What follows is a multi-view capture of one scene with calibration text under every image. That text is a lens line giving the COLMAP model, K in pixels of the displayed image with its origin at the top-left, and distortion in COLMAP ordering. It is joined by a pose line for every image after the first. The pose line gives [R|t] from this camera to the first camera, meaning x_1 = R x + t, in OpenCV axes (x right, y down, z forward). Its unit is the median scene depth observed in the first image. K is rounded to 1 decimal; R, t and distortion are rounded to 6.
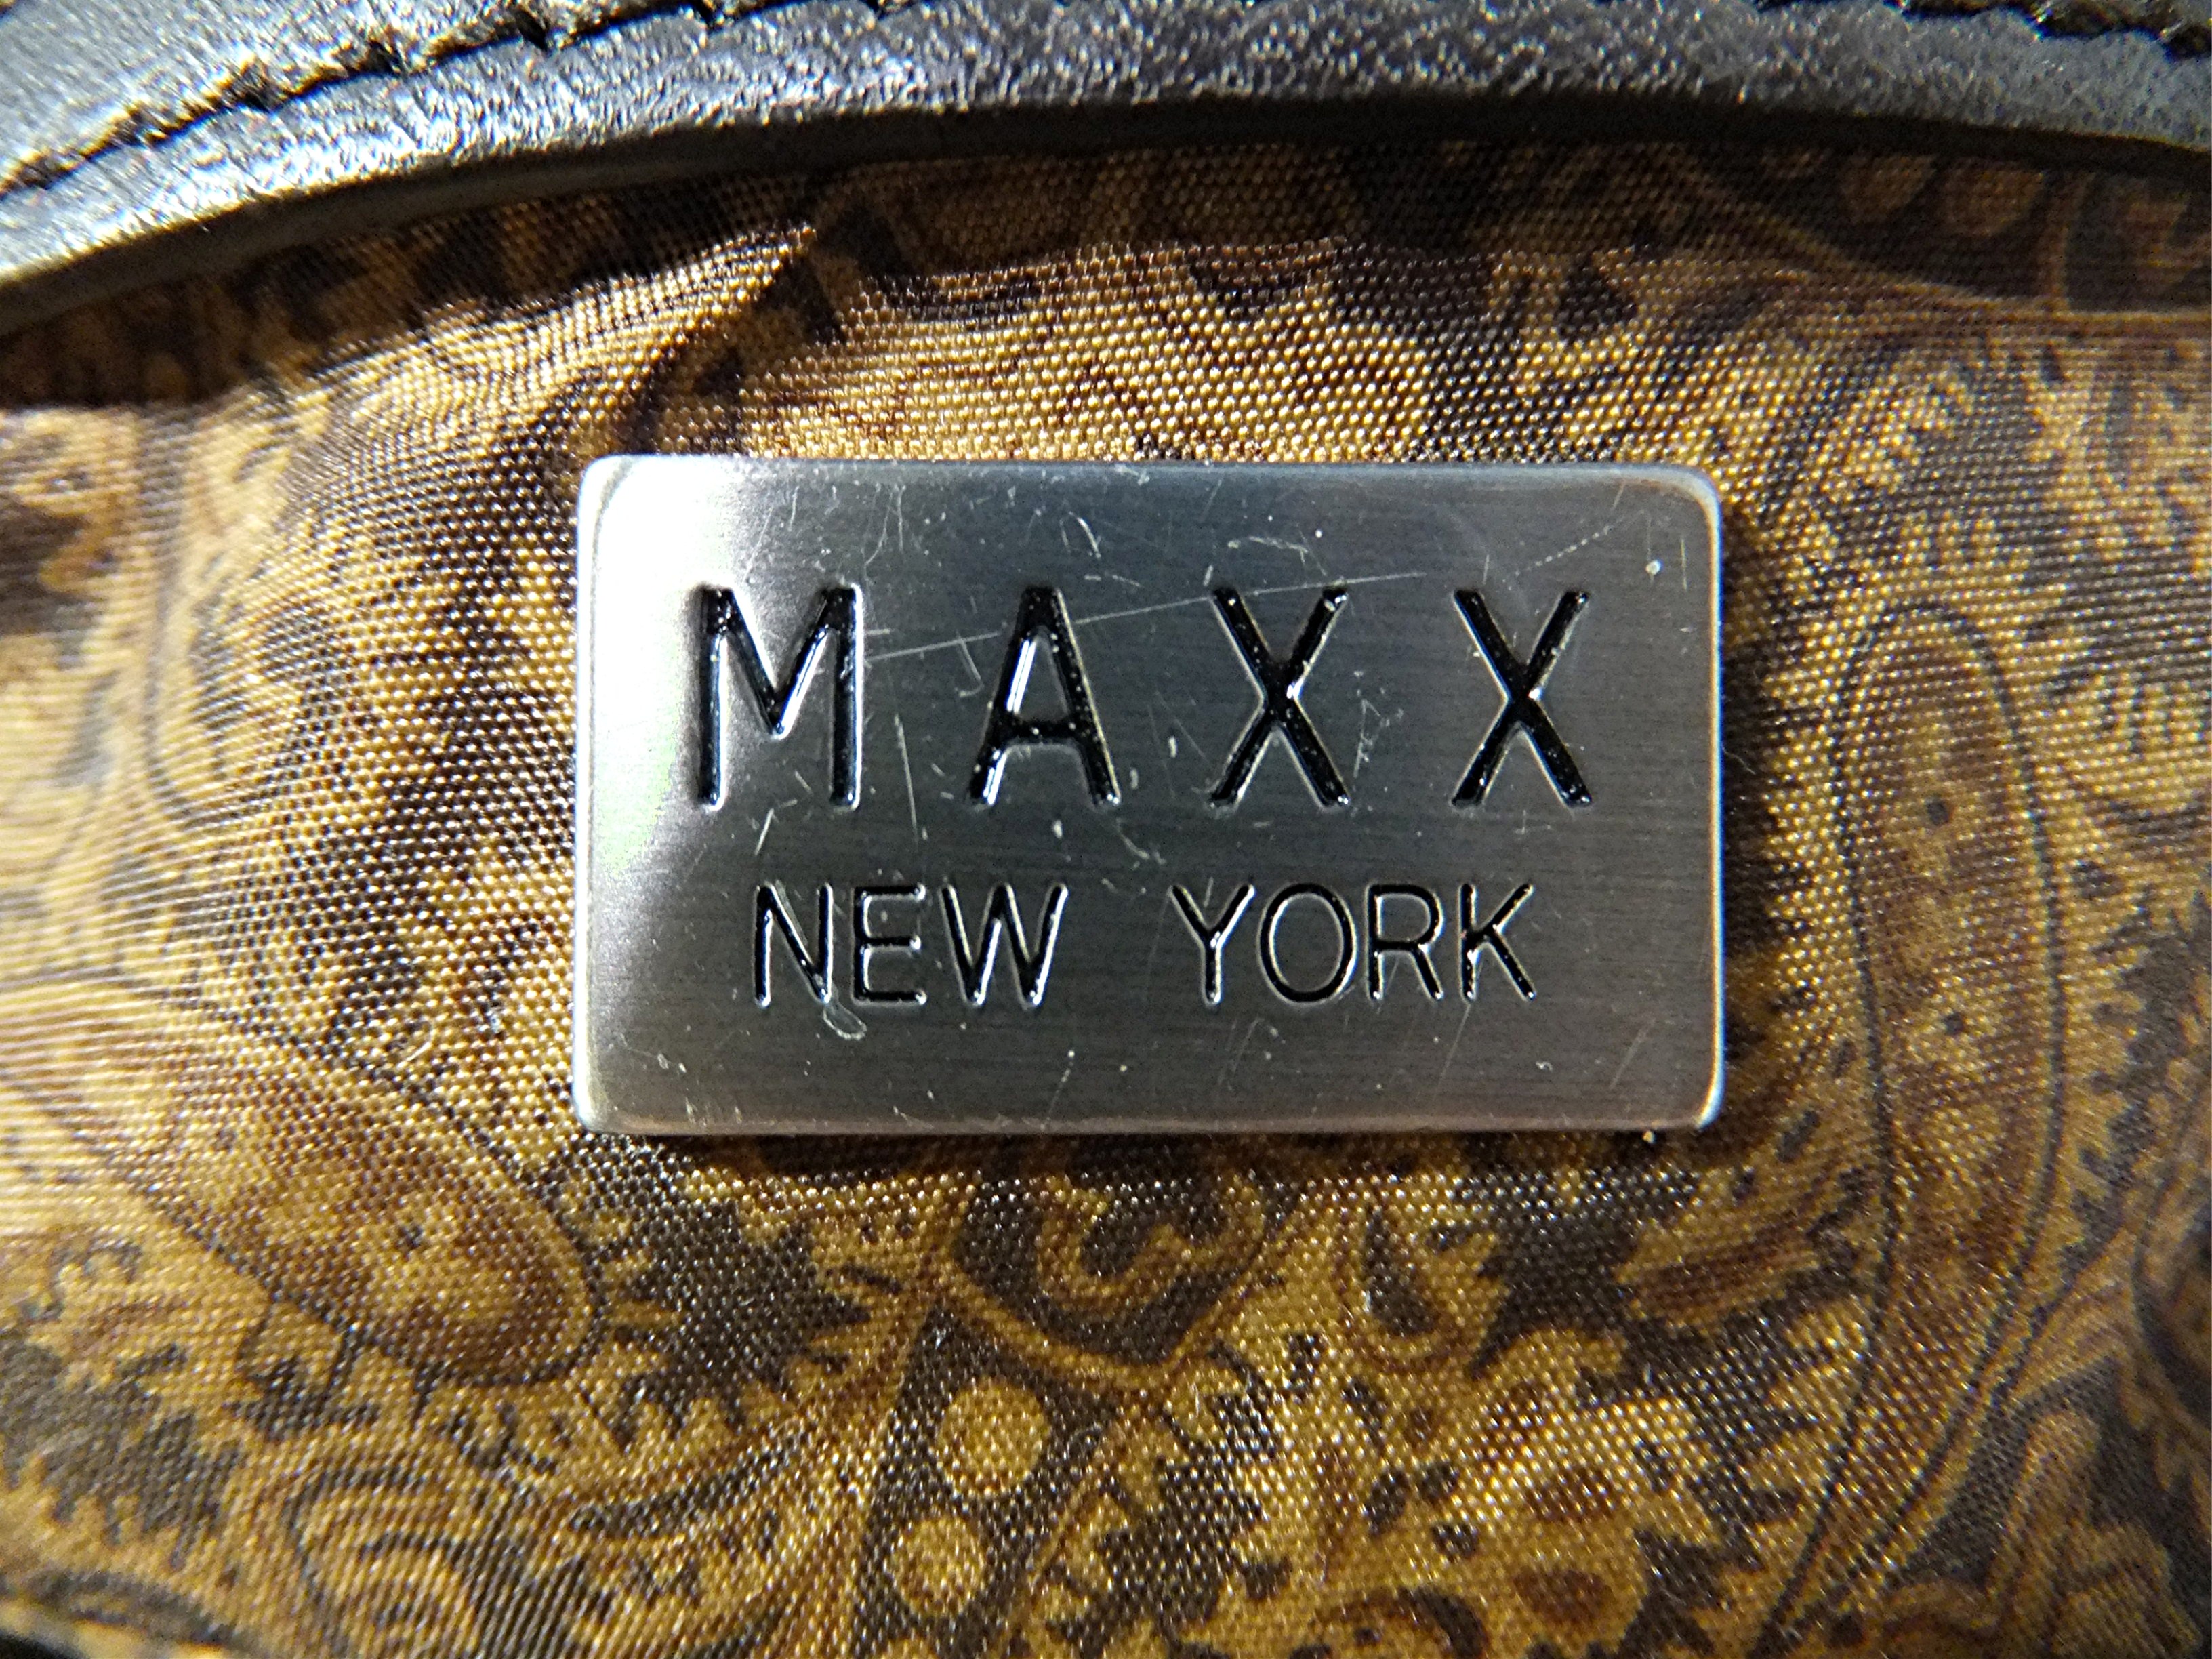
lens RADIAL K [[1535.9, 0, 1100.5], [0, 1535.9, 704.8], [0, 0, 1]] dist [-0.001151, -0.008550]
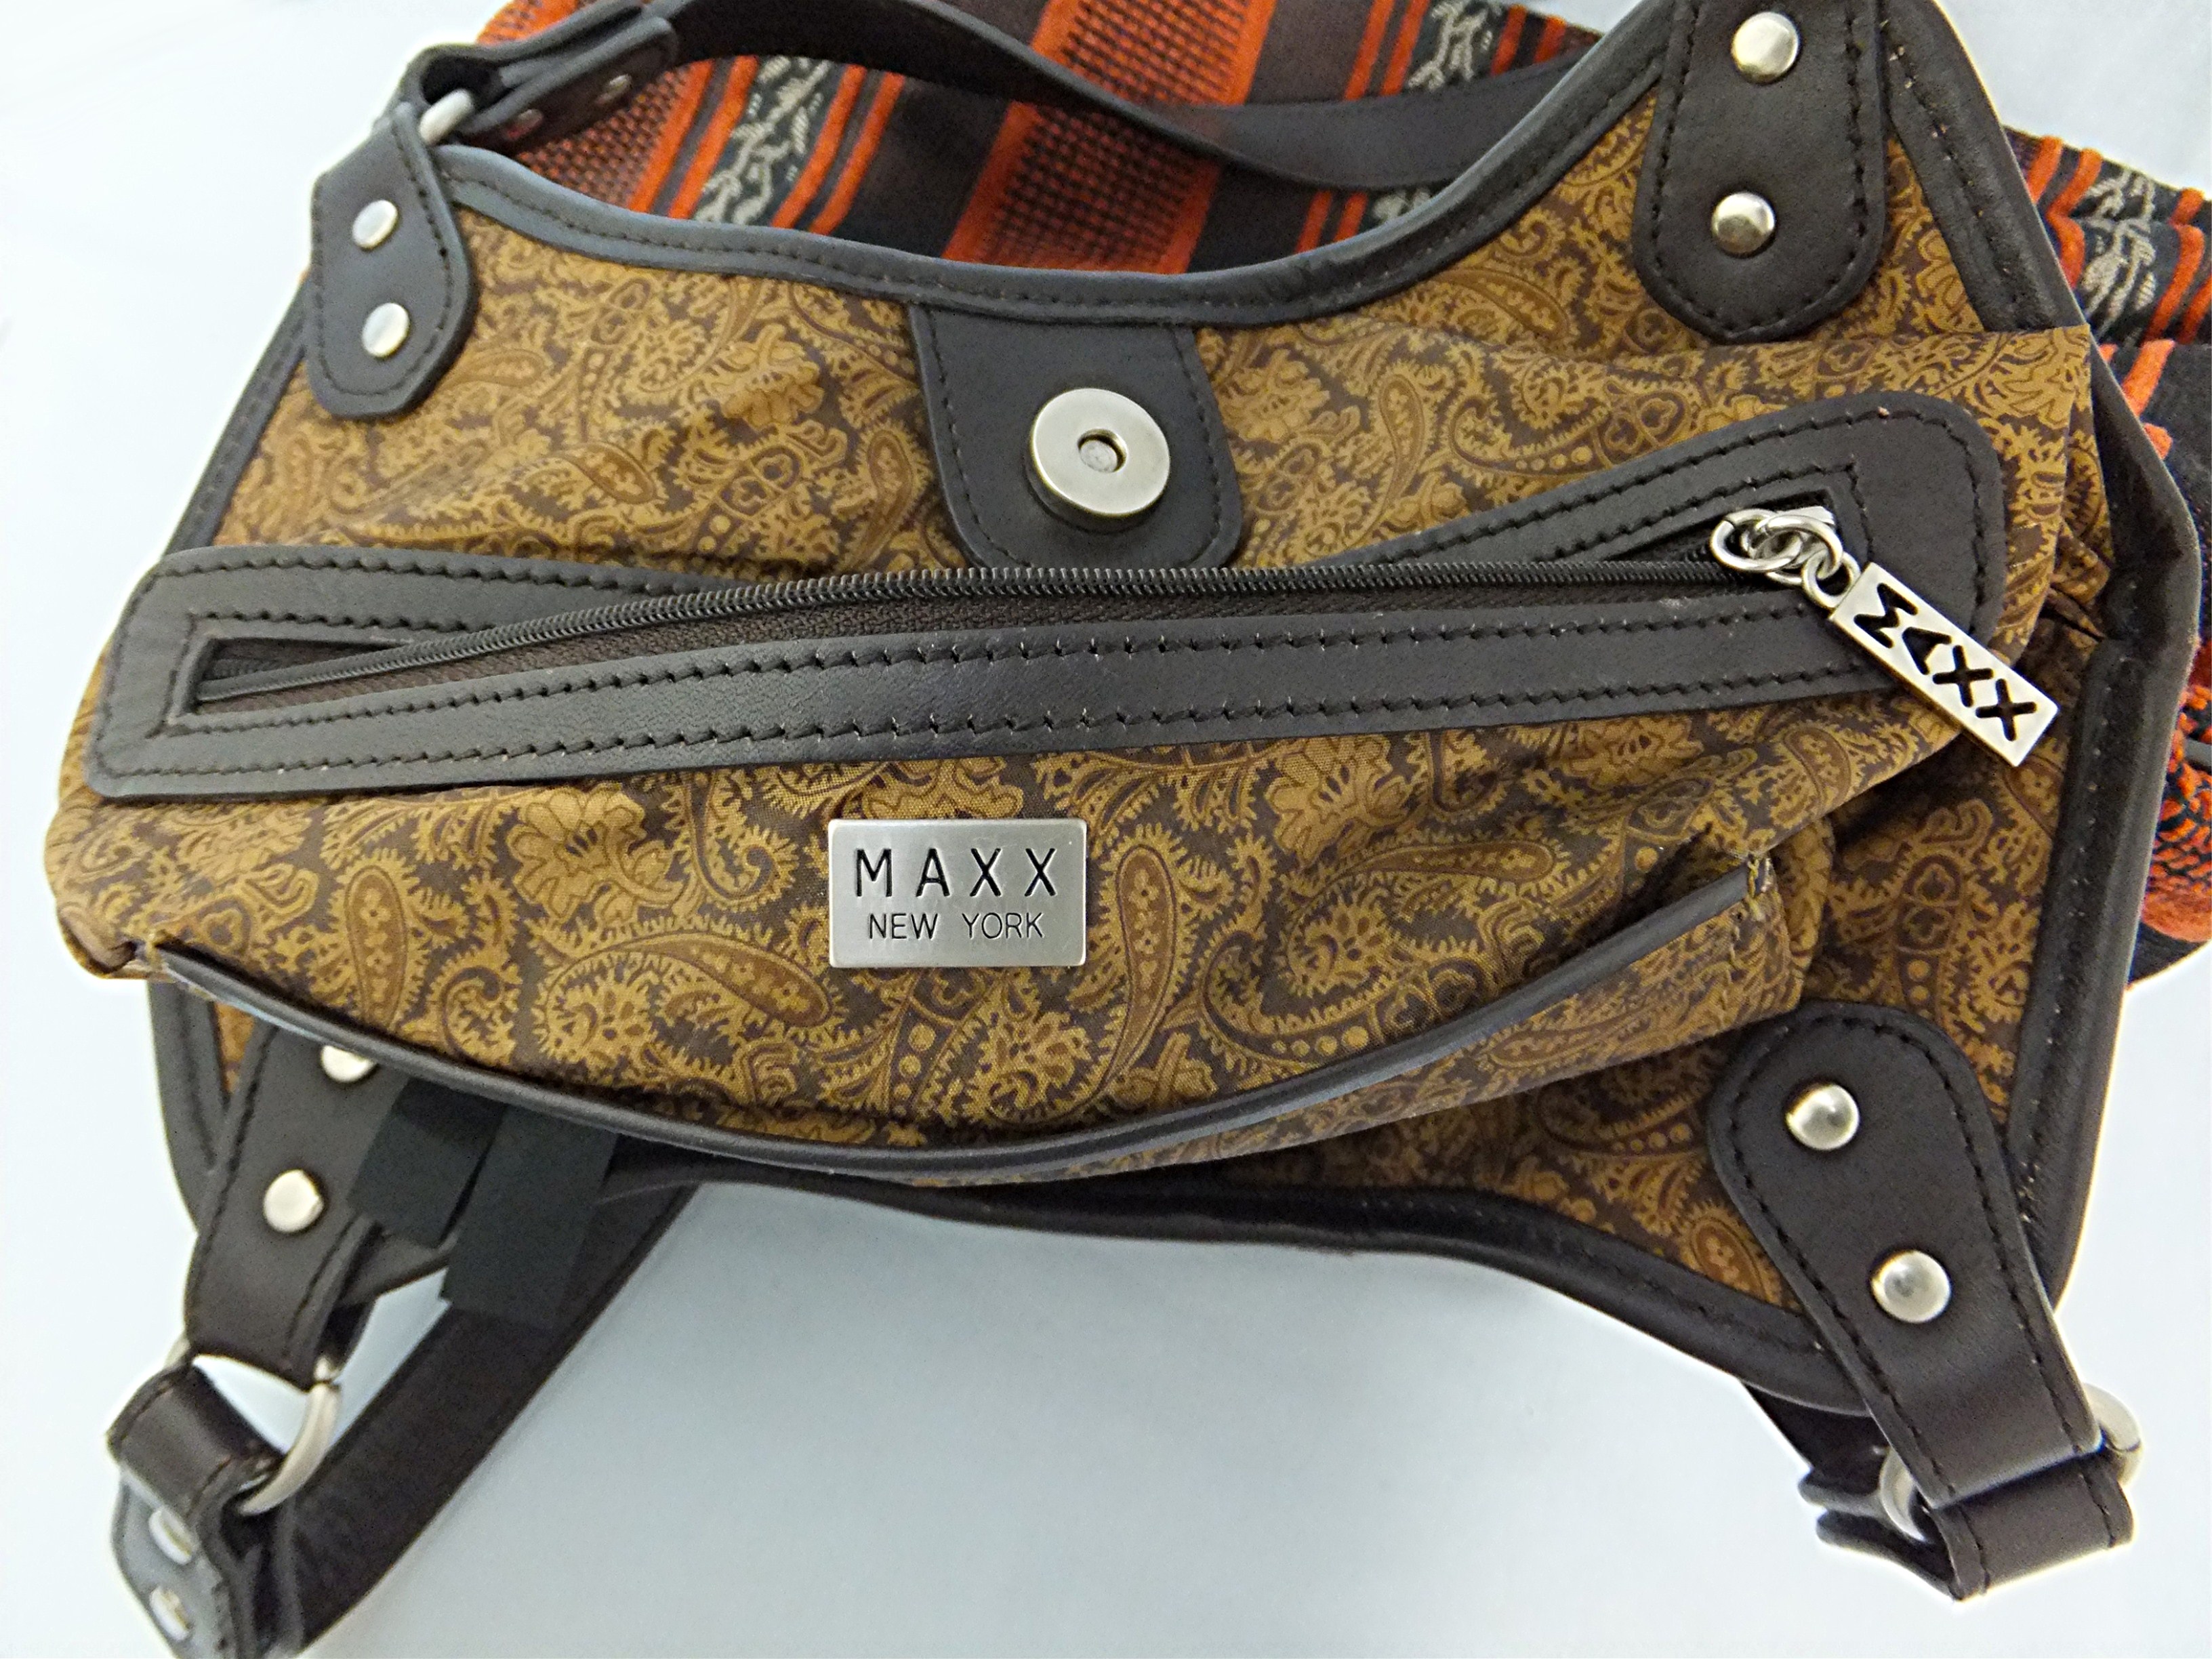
lens RADIAL K [[1841.7, 0, 1106.0], [0, 1841.7, 829.5], [0, 0, 1]] dist [-0.002133, -0.000363]
pose [[0.998219, -0.000328, 0.059650, 0.135636], [-0.009545, 0.986221, 0.165158, -0.951018], [-0.058883, -0.165433, 0.984462, -4.007296]]
